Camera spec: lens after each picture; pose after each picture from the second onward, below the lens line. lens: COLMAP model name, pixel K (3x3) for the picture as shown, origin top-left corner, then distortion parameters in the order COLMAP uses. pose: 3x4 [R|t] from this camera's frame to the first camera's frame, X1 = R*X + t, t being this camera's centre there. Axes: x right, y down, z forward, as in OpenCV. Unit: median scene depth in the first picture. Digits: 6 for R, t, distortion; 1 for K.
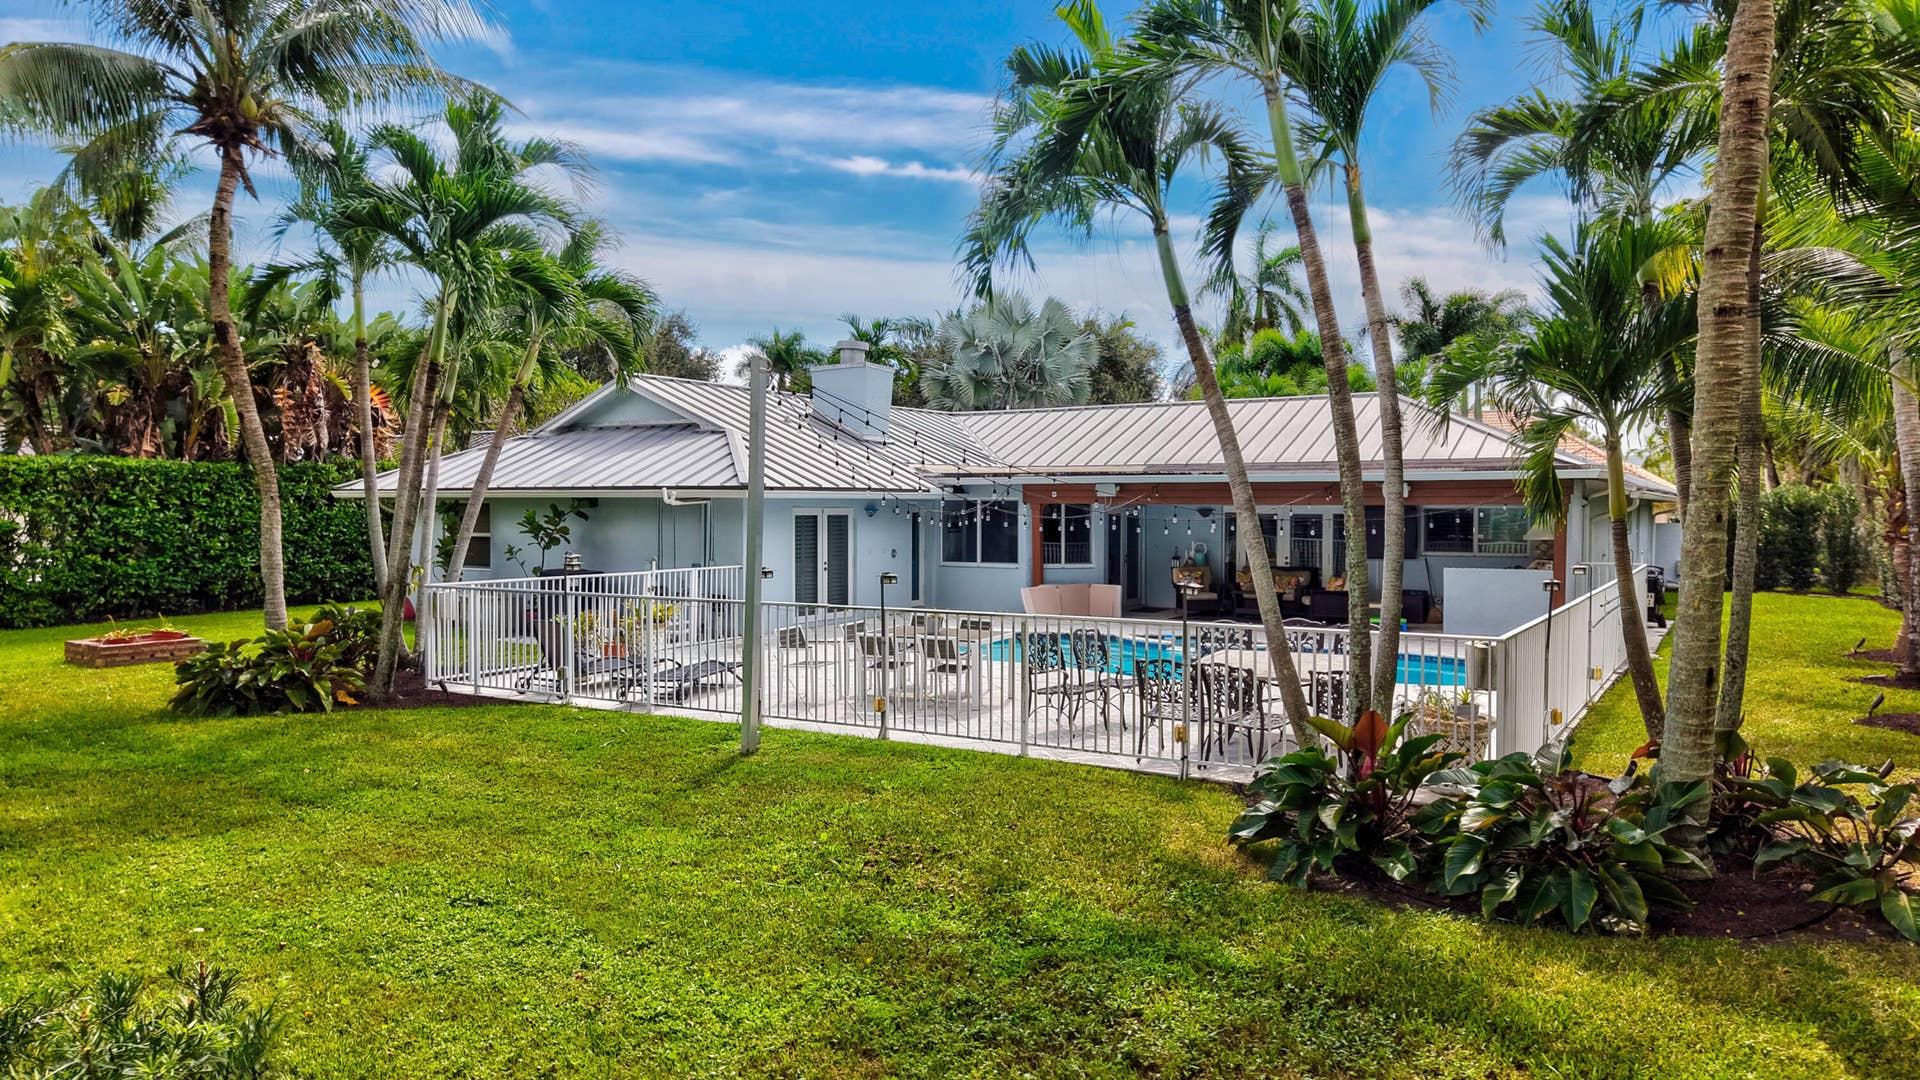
lens RADIAL K [[1150.0, 0, 960.0], [0, 1150.0, 540.0], [0, 0, 1]] dist [0.000452, -0.000380]
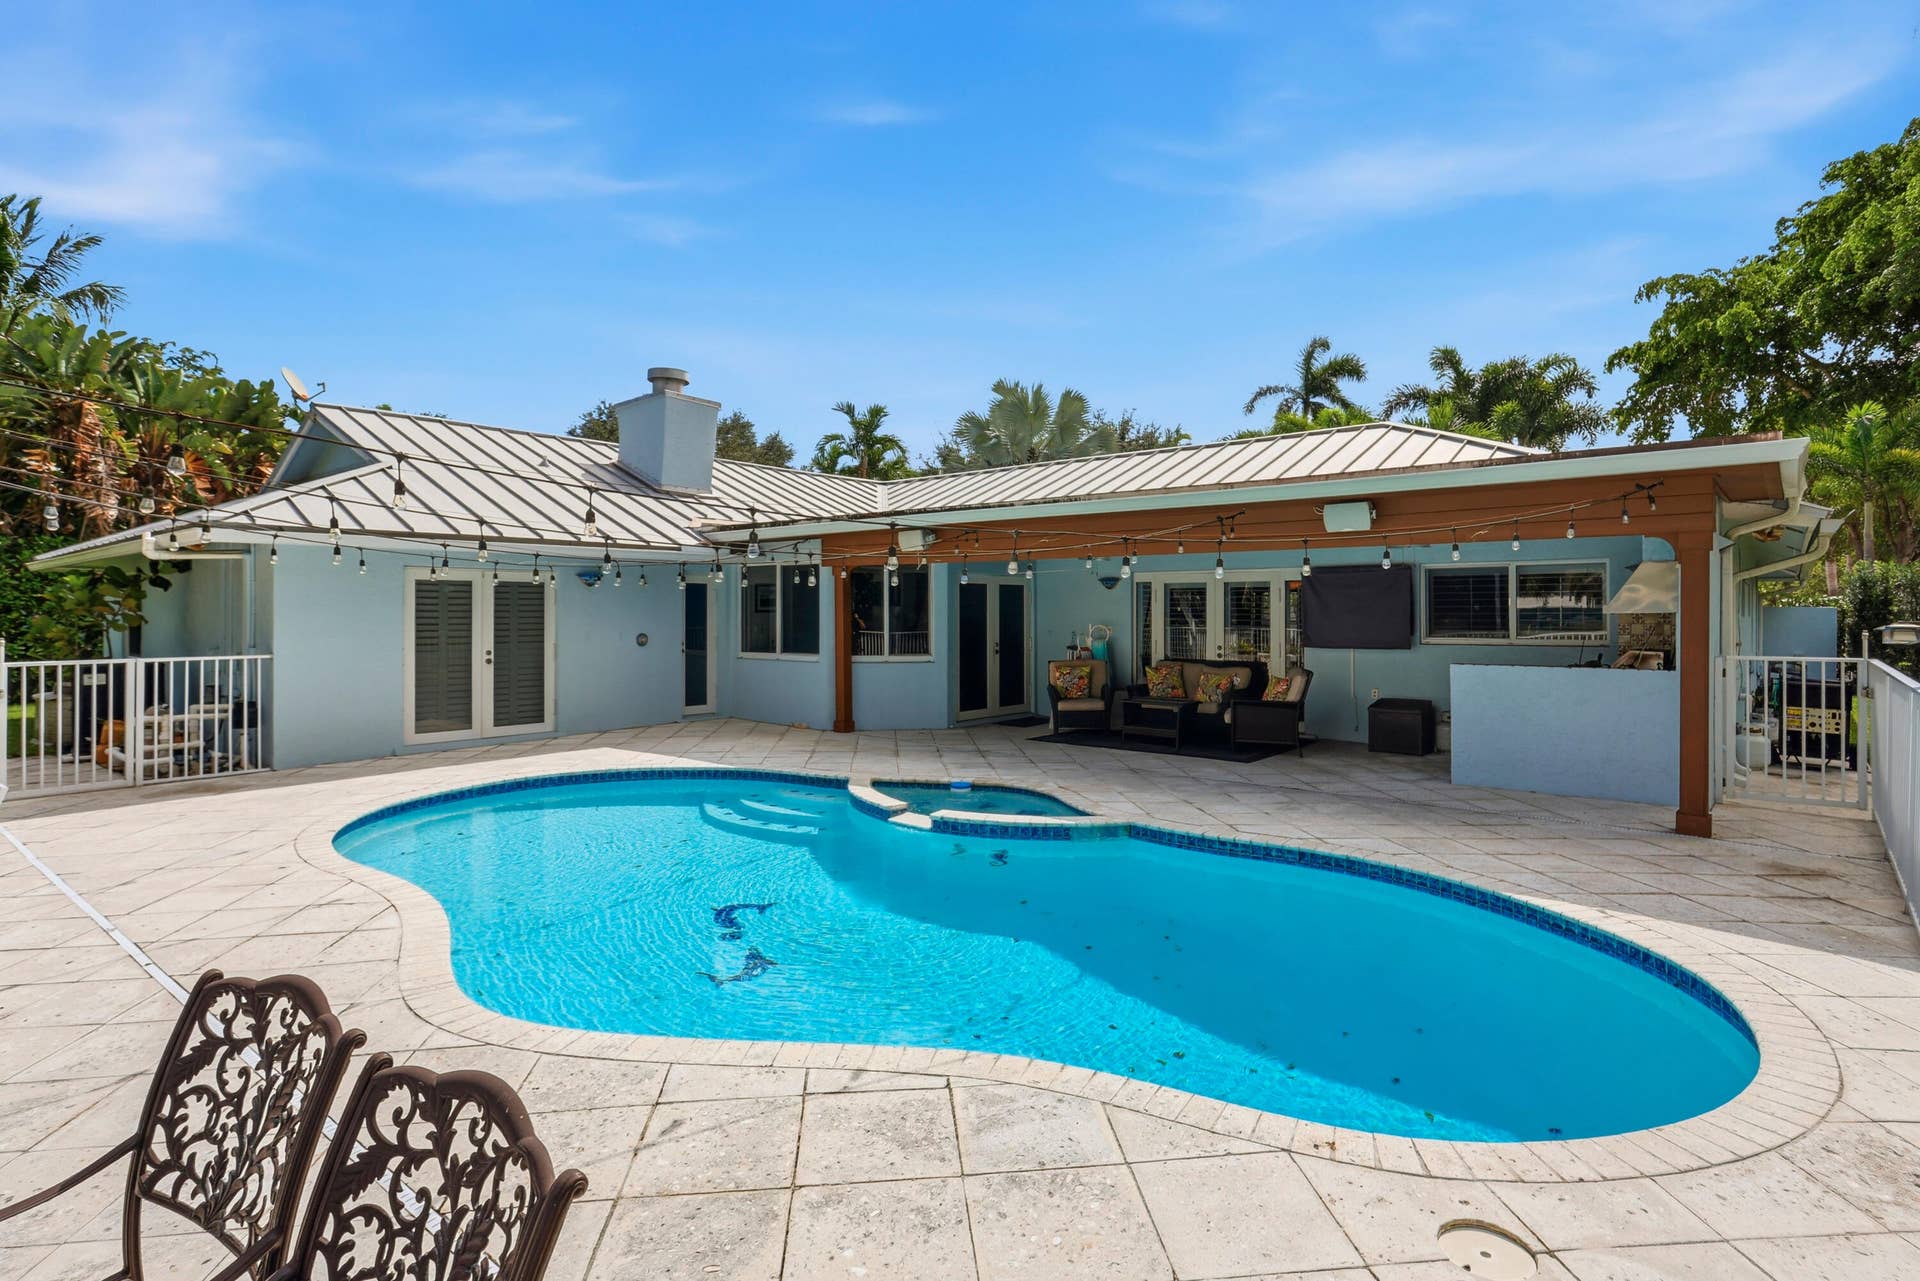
lens RADIAL K [[956.0, 0, 965.8], [0, 956.0, 609.8], [0, 0, 1]] dist [0.002282, -0.000136]
pose [[0.994297, -0.001861, -0.106634, 0.192201], [-0.001093, 0.999617, -0.027636, 0.008905], [0.106644, 0.027595, 0.993914, 0.414708]]
